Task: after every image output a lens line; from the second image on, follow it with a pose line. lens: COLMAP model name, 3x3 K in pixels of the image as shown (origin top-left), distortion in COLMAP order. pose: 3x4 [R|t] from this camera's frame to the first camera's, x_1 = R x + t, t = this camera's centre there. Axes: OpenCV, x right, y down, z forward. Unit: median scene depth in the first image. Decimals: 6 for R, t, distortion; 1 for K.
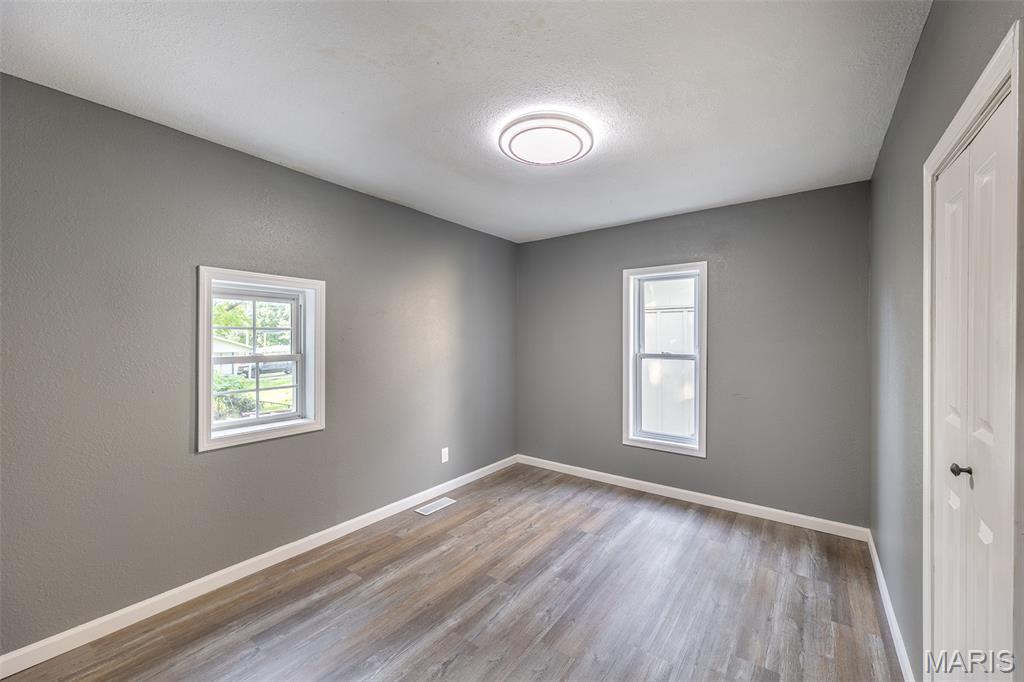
lens RADIAL K [[406.7, 0, 506.1], [0, 406.7, 339.6], [0, 0, 1]] dist [0.005258, -0.000164]
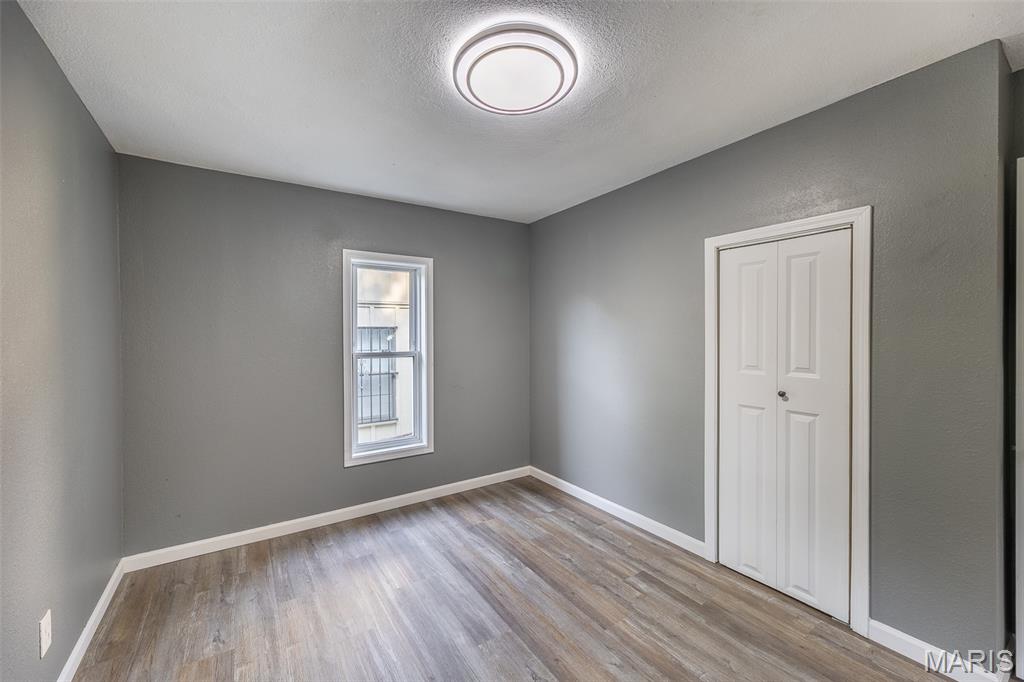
lens RADIAL K [[406.7, 0, 509.1], [0, 406.7, 336.6], [0, 0, 1]] dist [0.005258, -0.000164]
pose [[0.340867, -0.011922, 0.940036, -0.398918], [0.013227, 0.999881, 0.007885, -0.004173], [-0.940019, 0.009747, 0.340984, 0.470272]]
